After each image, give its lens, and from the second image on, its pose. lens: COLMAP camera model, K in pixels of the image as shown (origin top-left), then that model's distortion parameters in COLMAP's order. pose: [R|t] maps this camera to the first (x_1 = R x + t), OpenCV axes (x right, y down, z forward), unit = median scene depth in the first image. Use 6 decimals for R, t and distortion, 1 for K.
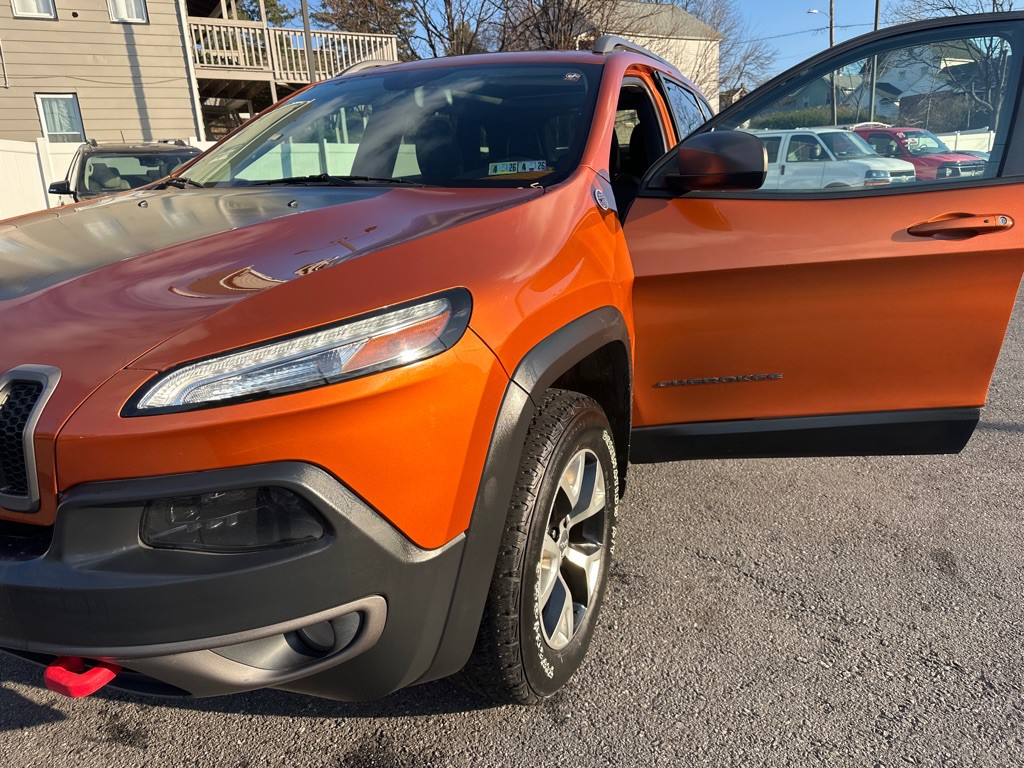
lens RADIAL K [[740.5, 0, 514.9], [0, 740.5, 384.7], [0, 0, 1]] dist [0.002383, -0.005100]
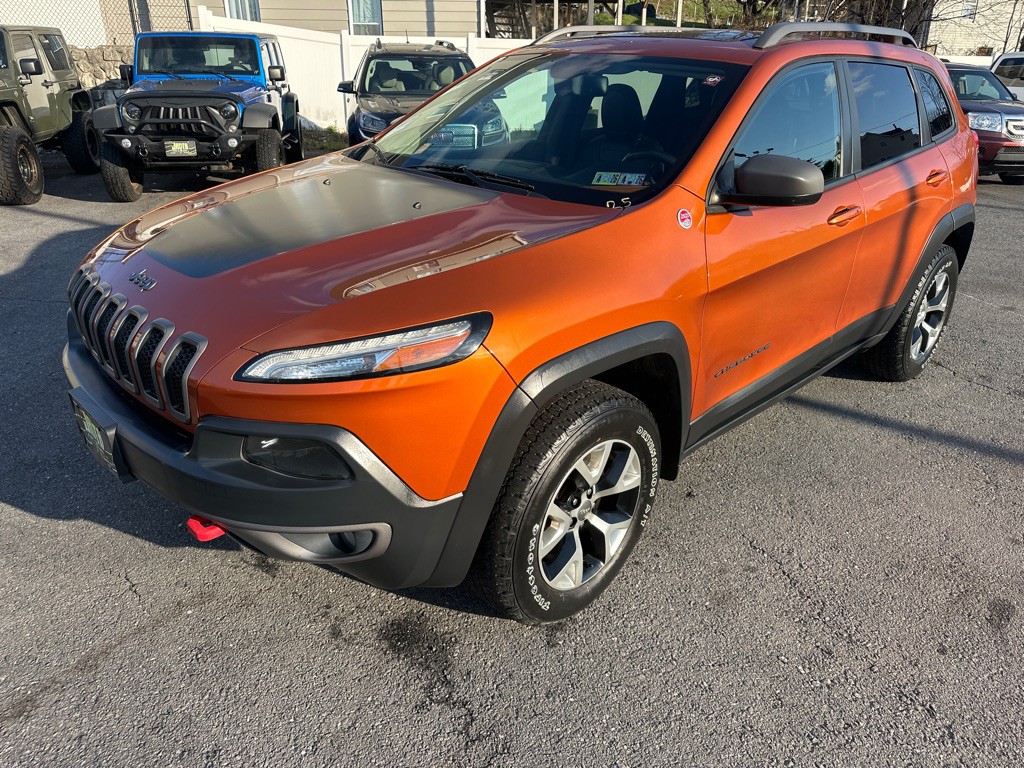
lens RADIAL K [[743.2, 0, 508.2], [0, 743.2, 386.5], [0, 0, 1]] dist [0.004066, -0.007252]
pose [[0.930185, 0.190367, -0.313873, 0.261177], [-0.145076, 0.976060, 0.162048, -0.145483], [0.337207, -0.105199, 0.935534, -0.141081]]
